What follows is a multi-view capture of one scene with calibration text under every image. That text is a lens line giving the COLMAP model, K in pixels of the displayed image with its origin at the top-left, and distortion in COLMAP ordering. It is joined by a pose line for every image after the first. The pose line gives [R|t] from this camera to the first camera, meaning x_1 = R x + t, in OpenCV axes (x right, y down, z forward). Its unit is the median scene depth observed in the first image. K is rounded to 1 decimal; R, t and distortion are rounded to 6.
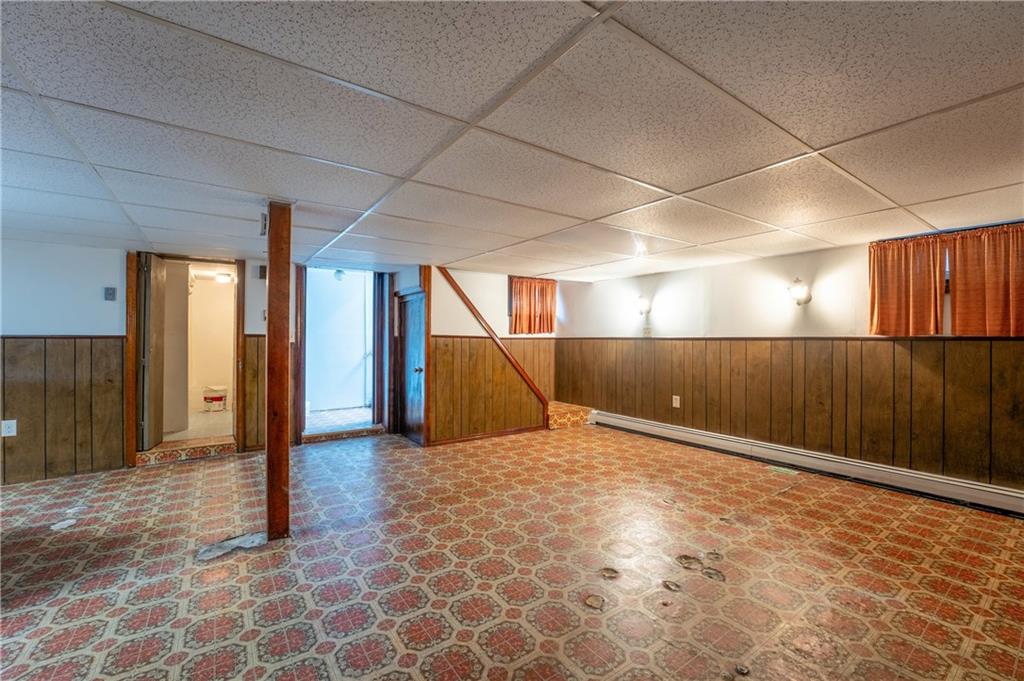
lens RADIAL K [[393.7, 0, 478.3], [0, 393.7, 342.8], [0, 0, 1]] dist [-0.001015, 0.000014]
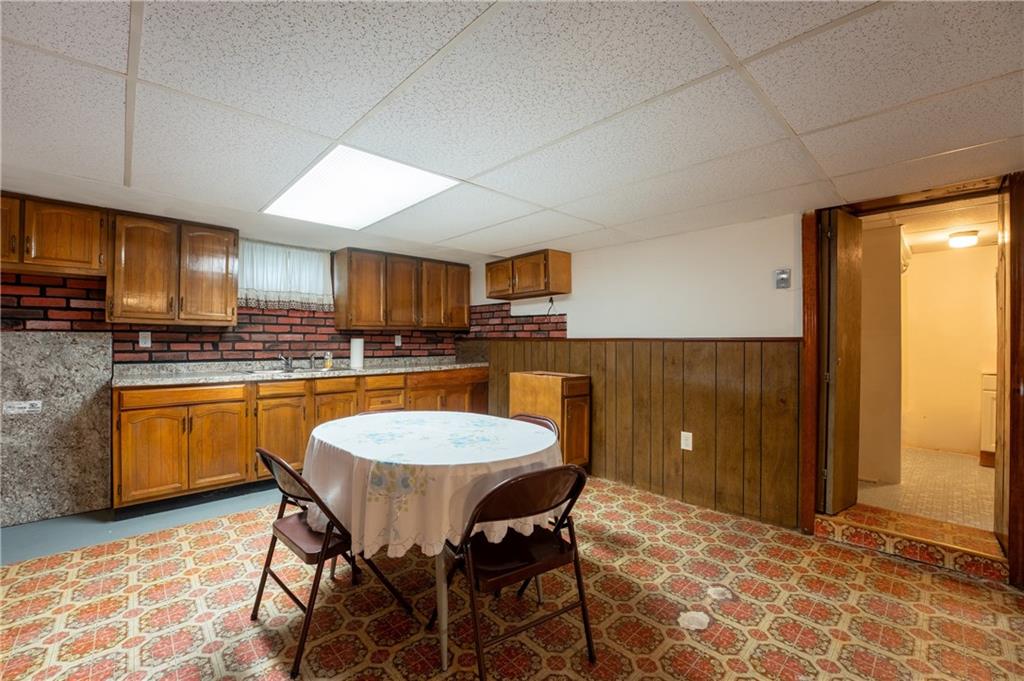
lens RADIAL K [[417.2, 0, 512.0], [0, 417.2, 340.5], [0, 0, 1]] dist [-0.029329, 0.004161]
pose [[0.170692, -0.009286, -0.985281, -0.280096], [-0.007741, 0.999912, -0.010765, -0.001568], [0.985294, 0.009464, 0.170605, 0.384303]]
